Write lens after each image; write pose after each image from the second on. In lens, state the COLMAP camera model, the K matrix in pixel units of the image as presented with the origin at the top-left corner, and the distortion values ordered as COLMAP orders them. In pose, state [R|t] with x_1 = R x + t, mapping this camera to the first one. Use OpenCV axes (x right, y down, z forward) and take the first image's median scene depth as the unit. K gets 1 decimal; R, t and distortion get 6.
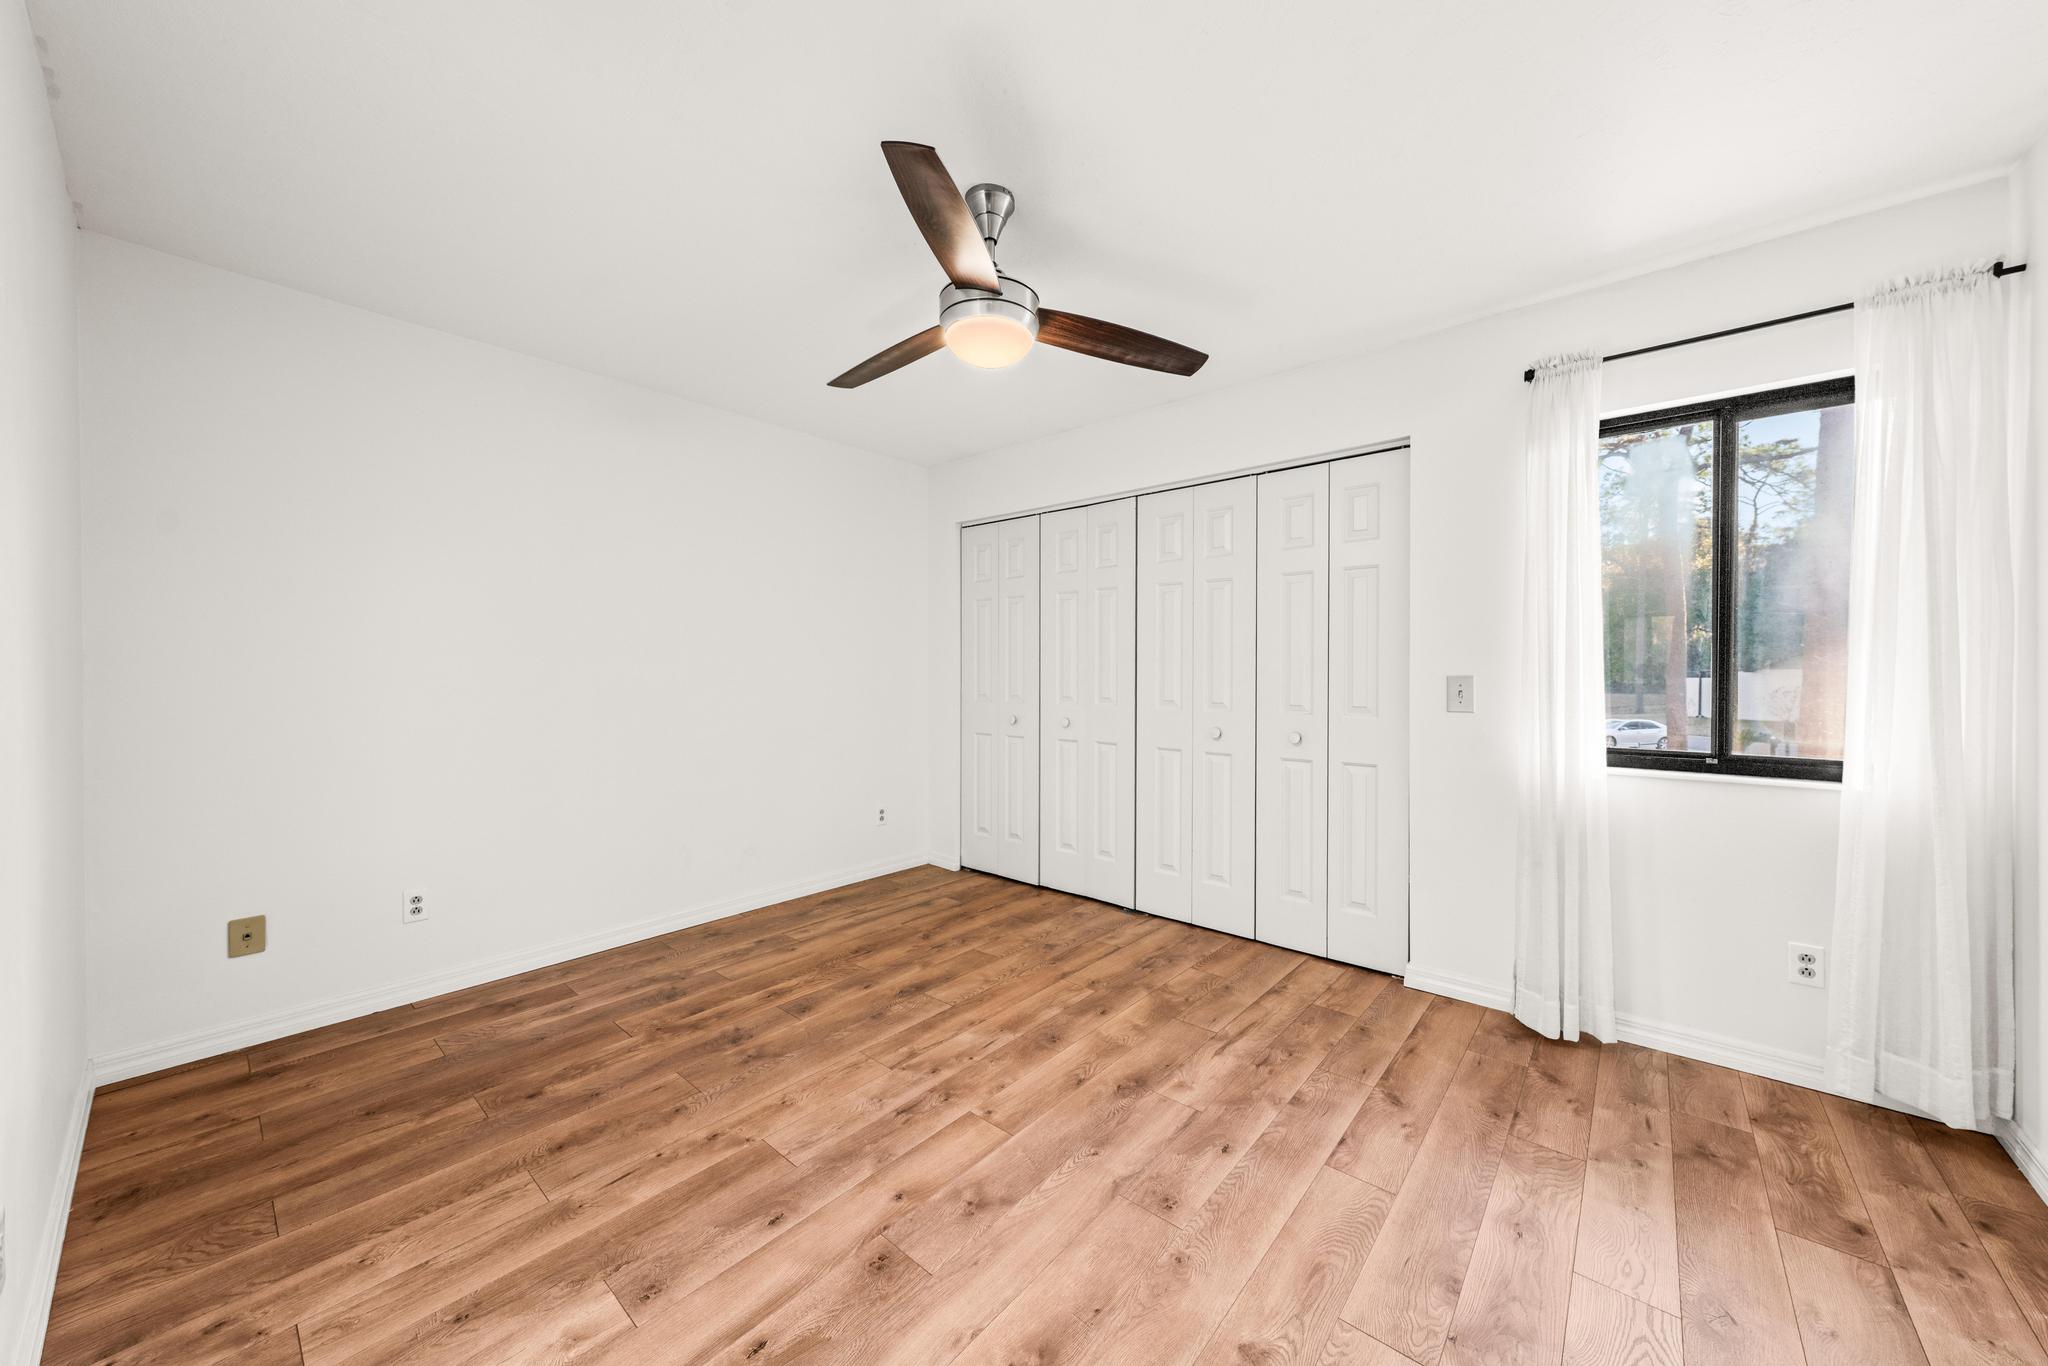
lens RADIAL K [[731.8, 0, 1029.6], [0, 731.8, 668.8], [0, 0, 1]] dist [-0.000905, -0.000198]
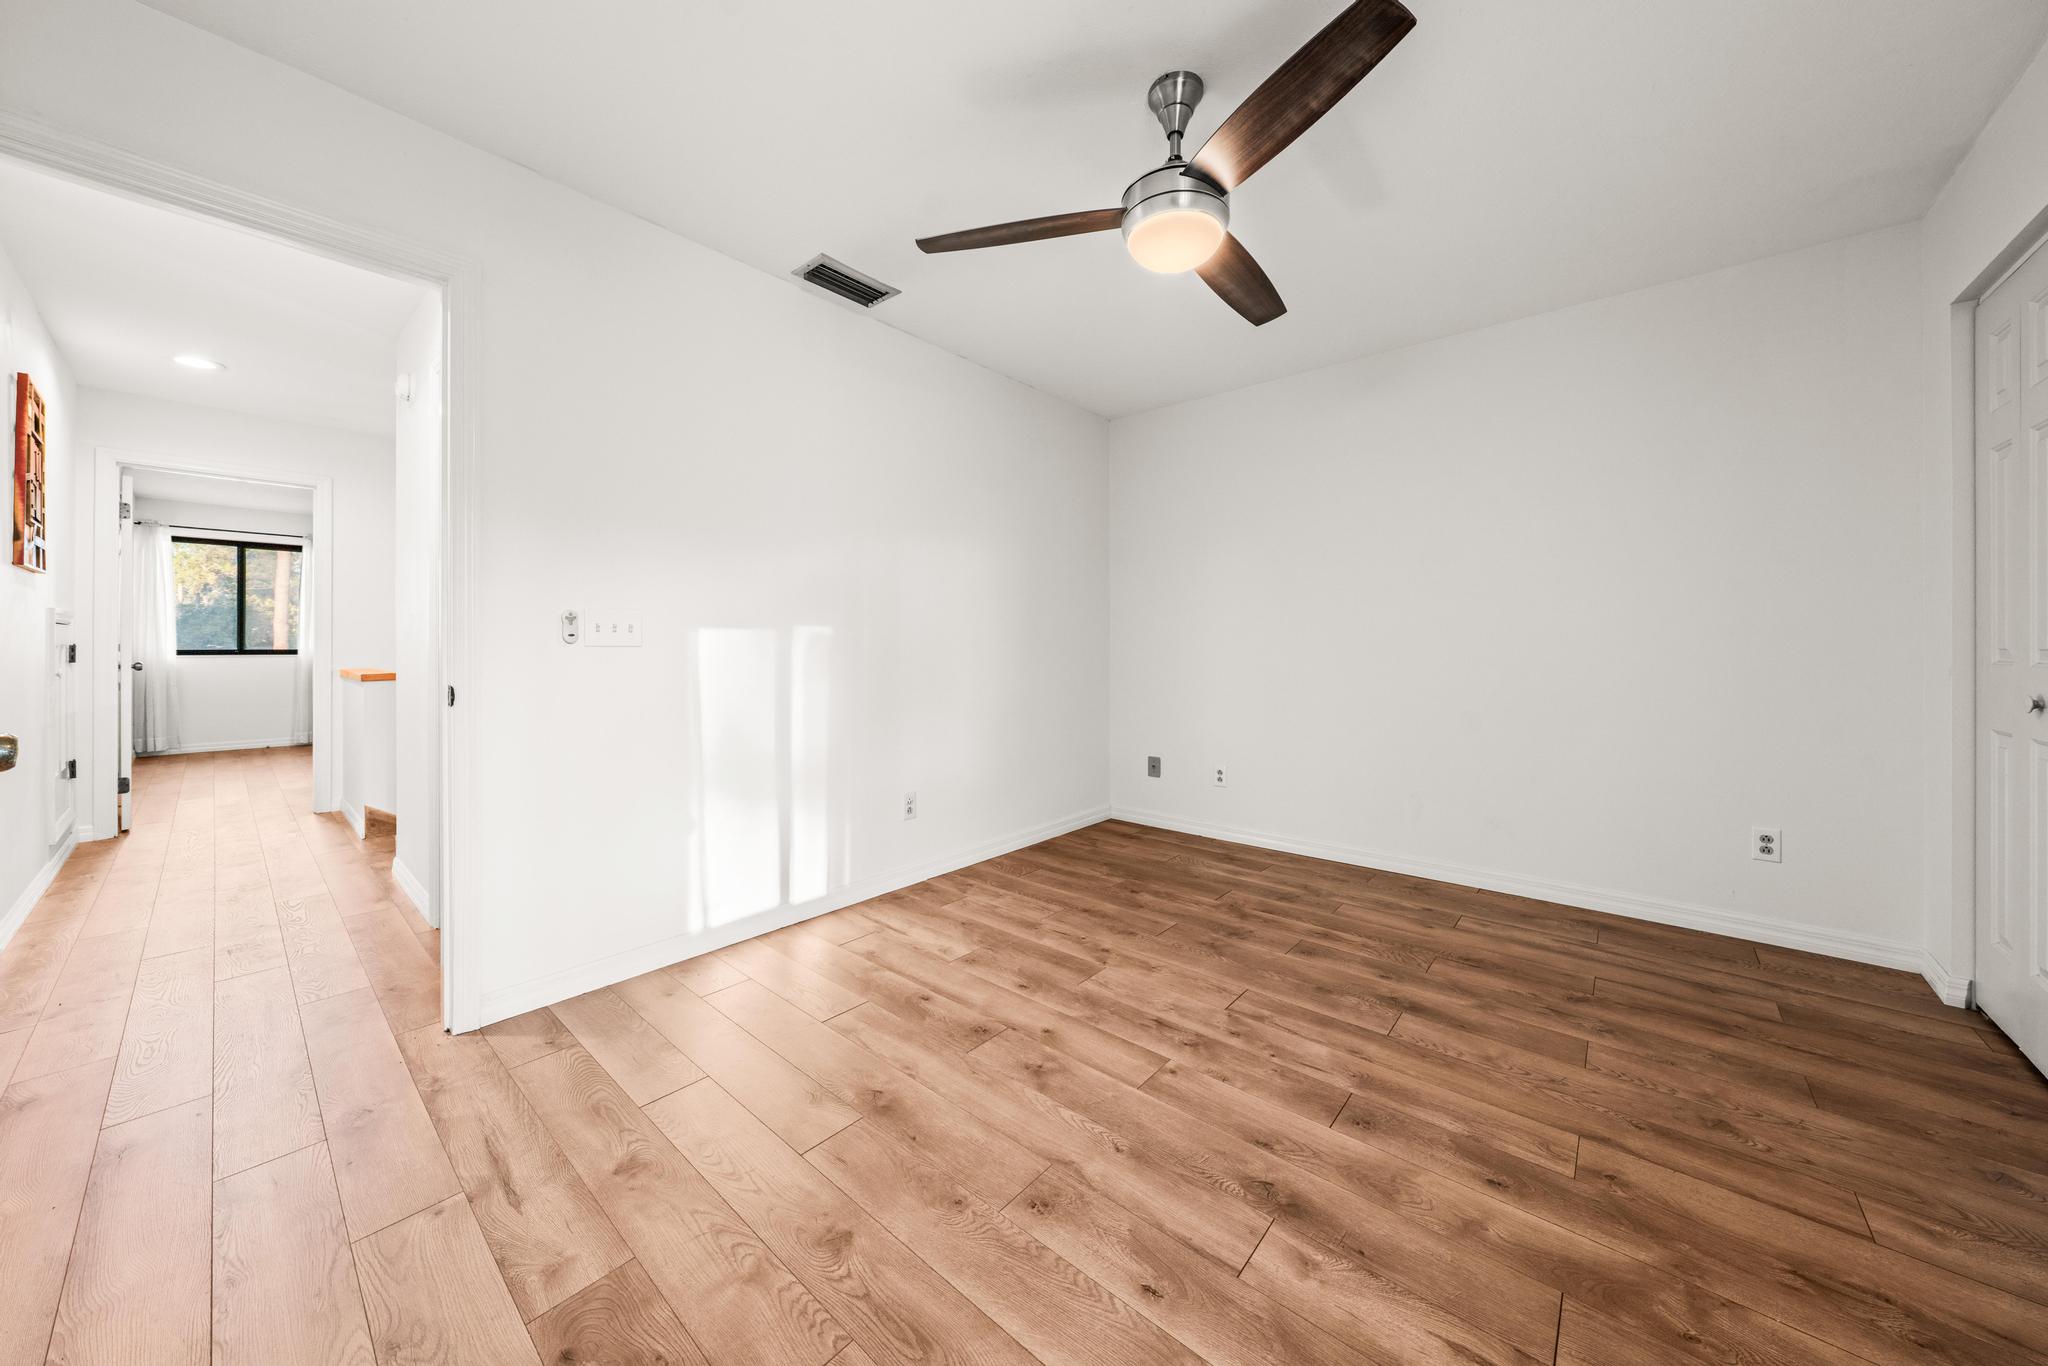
lens RADIAL K [[693.2, 0, 1028.4], [0, 693.2, 644.0], [0, 0, 1]] dist [-0.000305, 0.000158]
pose [[-0.001462, 0.002003, -0.999997, 0.717014], [0.002164, 0.999996, 0.002000, 0.050745], [0.999997, -0.002162, -0.001467, 0.708943]]
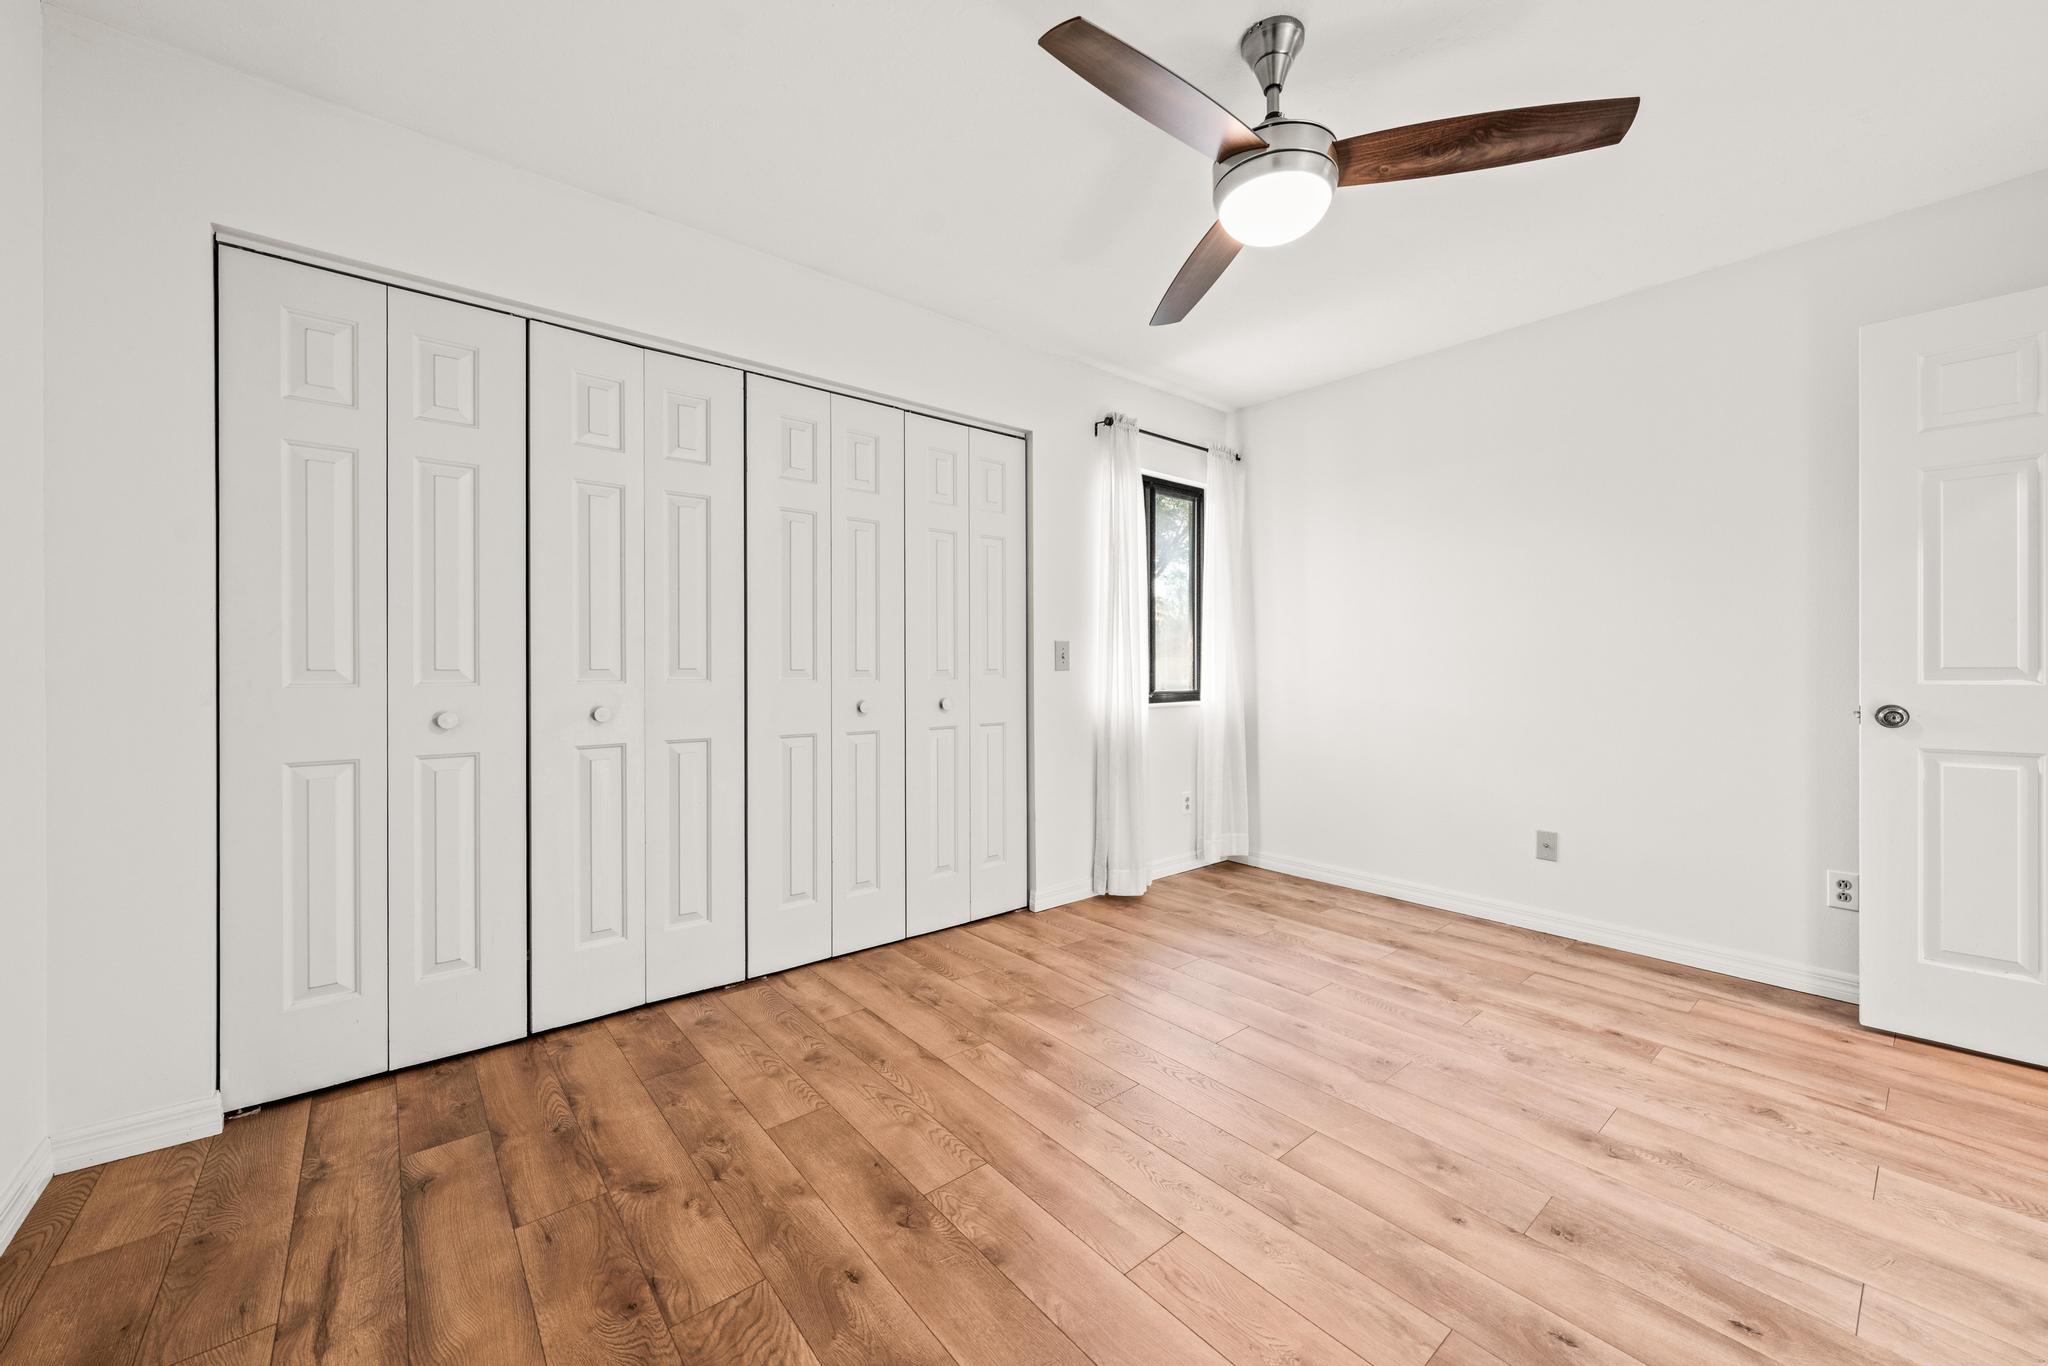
lens RADIAL K [[783.8, 0, 1029.3], [0, 783.8, 668.7], [0, 0, 1]] dist [-0.001121, 0.000118]
pose [[0.155113, -0.004408, 0.987887, -0.842507], [-0.002817, 0.999984, 0.004904, 0.055362], [-0.987893, -0.003543, 0.155098, 0.987980]]
